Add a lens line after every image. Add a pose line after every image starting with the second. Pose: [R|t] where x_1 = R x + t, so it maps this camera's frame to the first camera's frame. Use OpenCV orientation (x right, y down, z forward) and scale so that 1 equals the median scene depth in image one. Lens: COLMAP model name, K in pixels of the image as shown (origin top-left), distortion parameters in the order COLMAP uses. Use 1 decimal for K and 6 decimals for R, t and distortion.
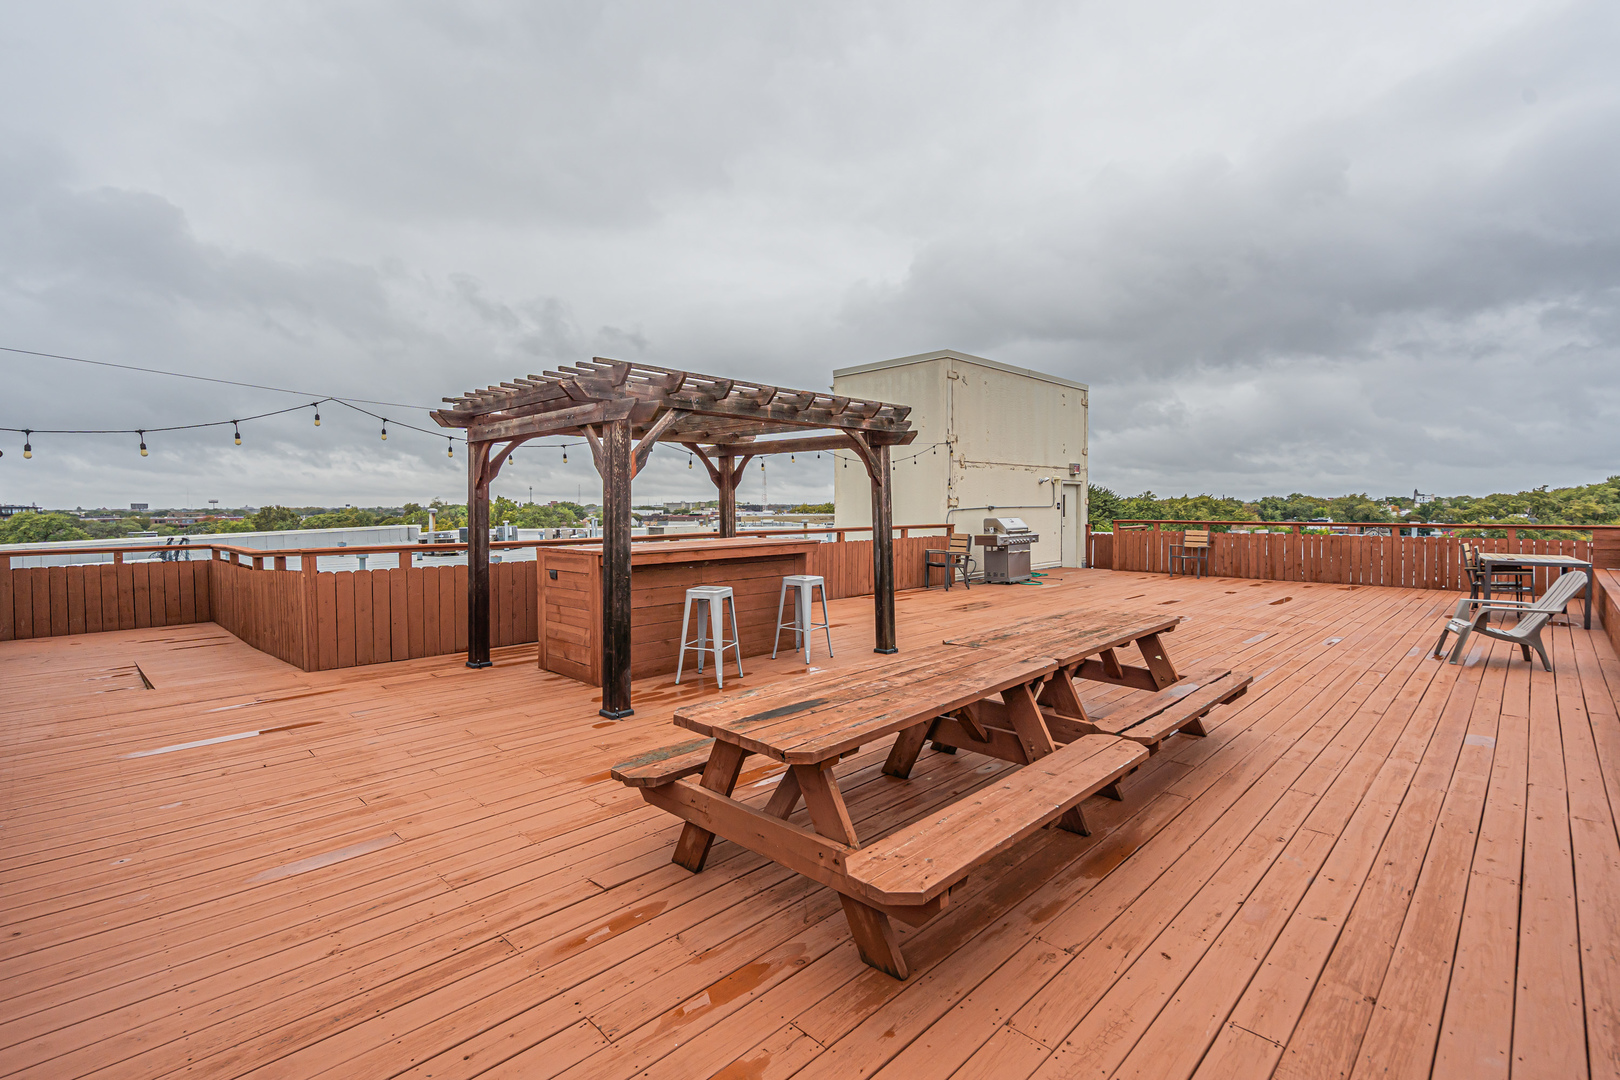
lens RADIAL K [[758.6, 0, 809.9], [0, 758.6, 536.8], [0, 0, 1]] dist [0.003430, 0.000816]
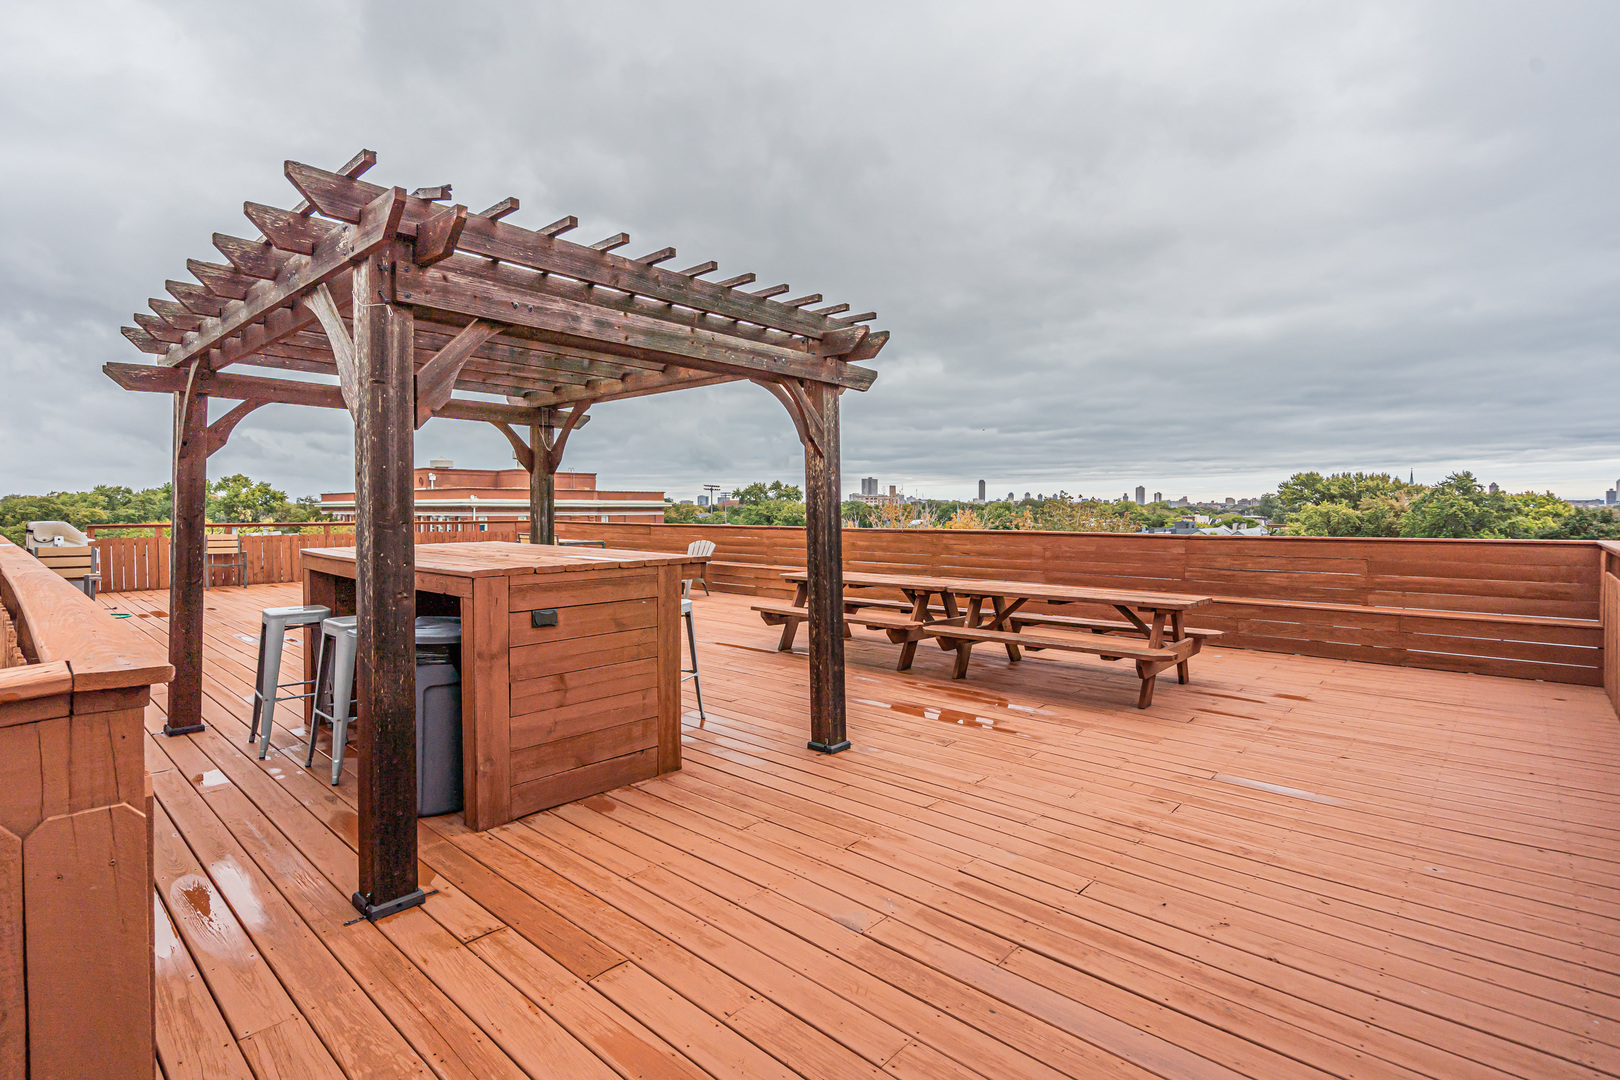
lens RADIAL K [[758.6, 0, 809.9], [0, 758.6, 536.8], [0, 0, 1]] dist [0.003430, 0.000816]
pose [[-0.042861, -0.029993, 0.998631, -0.793964], [0.041077, 0.998651, 0.031757, -0.010314], [-0.998236, 0.042382, -0.041572, 0.793523]]
